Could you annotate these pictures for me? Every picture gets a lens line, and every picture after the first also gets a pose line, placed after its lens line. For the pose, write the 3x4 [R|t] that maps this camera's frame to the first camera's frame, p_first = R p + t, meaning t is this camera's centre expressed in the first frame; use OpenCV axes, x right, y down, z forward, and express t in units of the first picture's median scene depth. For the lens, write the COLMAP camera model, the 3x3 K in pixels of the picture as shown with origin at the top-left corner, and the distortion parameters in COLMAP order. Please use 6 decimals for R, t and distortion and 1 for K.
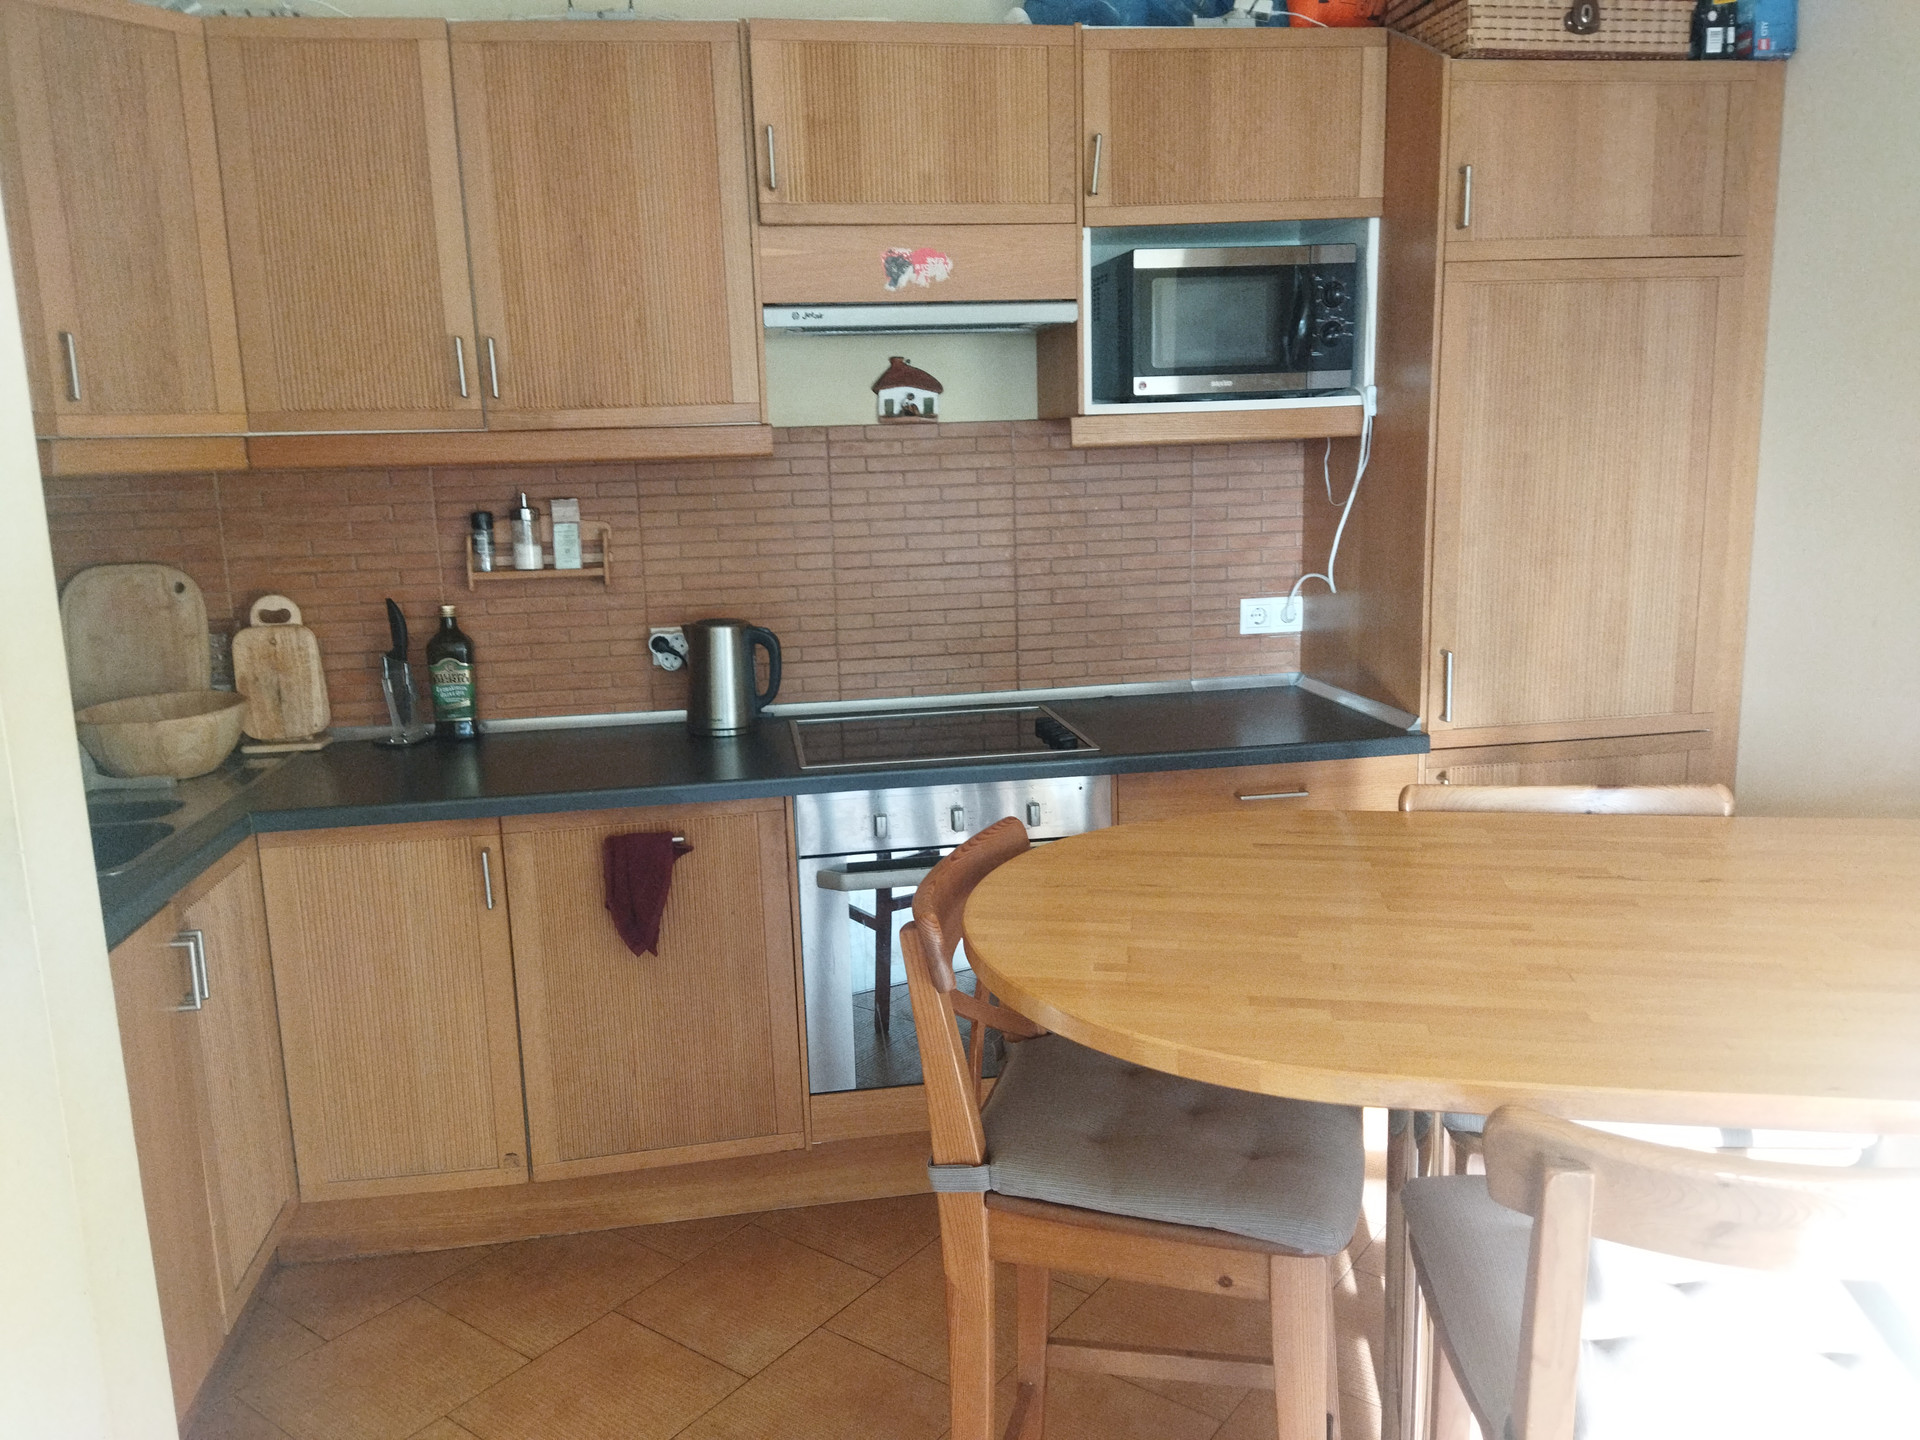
lens RADIAL K [[1445.3, 0, 960.0], [0, 1445.3, 720.0], [0, 0, 1]] dist [0.150039, -0.209226]
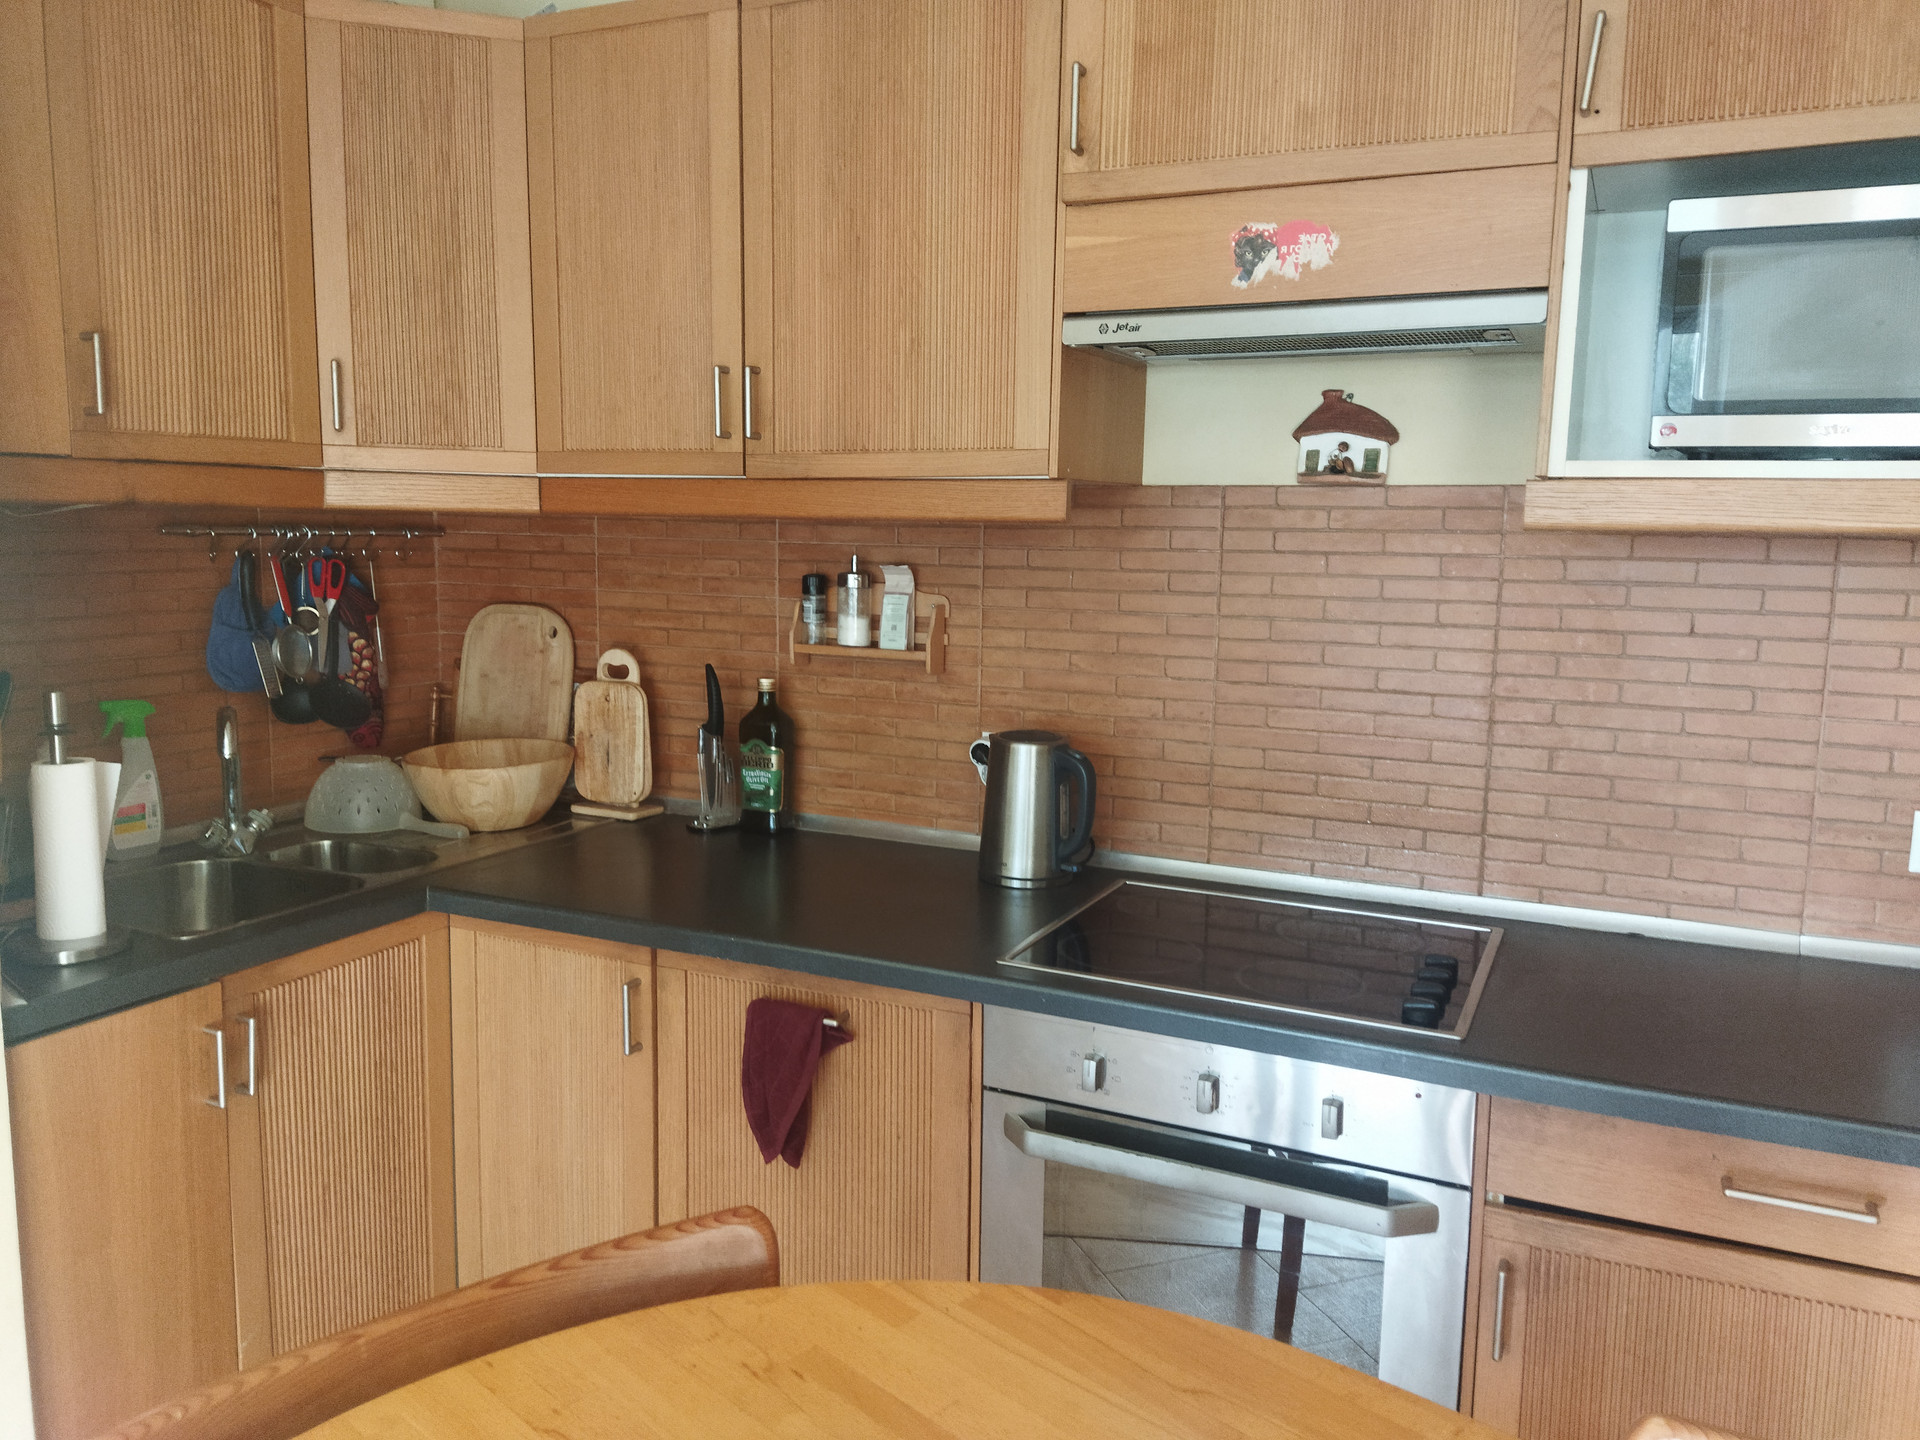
lens RADIAL K [[1445.3, 0, 960.0], [0, 1445.3, 720.0], [0, 0, 1]] dist [0.150039, -0.209226]
pose [[0.826831, 0.122606, -0.548924, 0.214153], [-0.145831, 0.989309, 0.001308, -0.069737], [0.543216, 0.078969, 0.835871, 0.338064]]
